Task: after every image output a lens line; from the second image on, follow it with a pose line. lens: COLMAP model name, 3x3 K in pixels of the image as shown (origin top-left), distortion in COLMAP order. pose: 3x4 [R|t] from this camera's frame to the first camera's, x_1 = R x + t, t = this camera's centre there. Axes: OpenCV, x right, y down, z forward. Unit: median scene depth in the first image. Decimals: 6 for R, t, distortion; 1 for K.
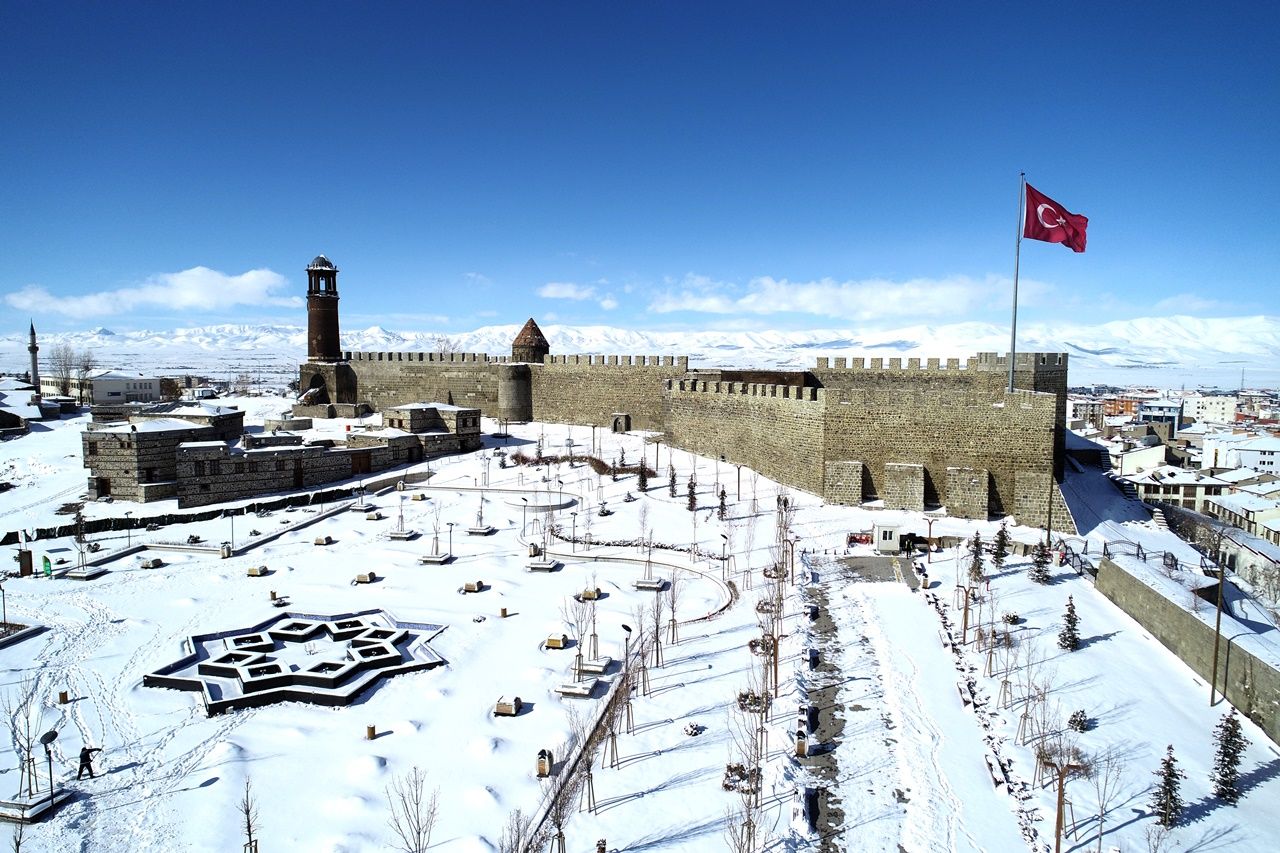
lens RADIAL K [[866.3, 0, 638.7], [0, 866.3, 432.4], [0, 0, 1]] dist [0.003766, -0.001678]
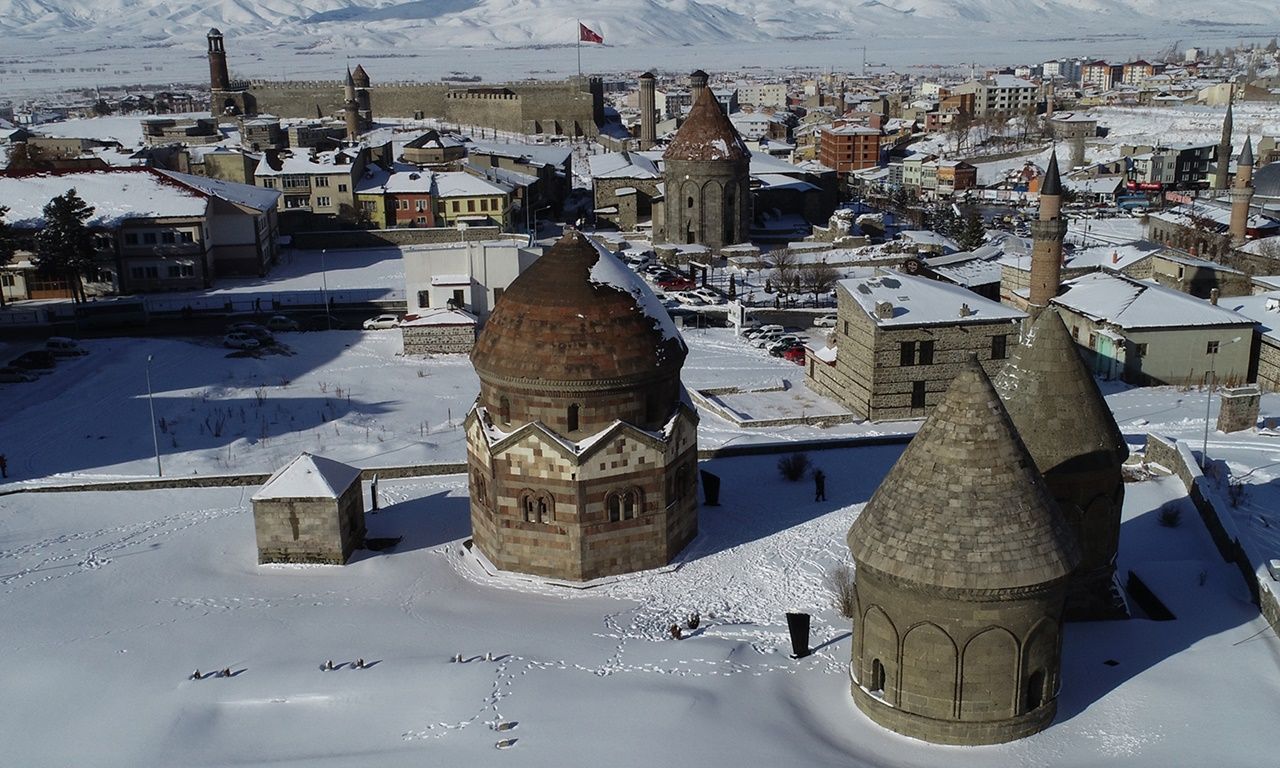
lens RADIAL K [[1329.4, 0, 647.0], [0, 1329.4, 475.9], [0, 0, 1]] dist [-0.004619, 0.000000]
pose [[0.917744, -0.149893, 0.367801, -0.922857], [0.060879, 0.968197, 0.242670, 0.097913], [-0.392478, -0.200318, 0.897682, -2.575111]]
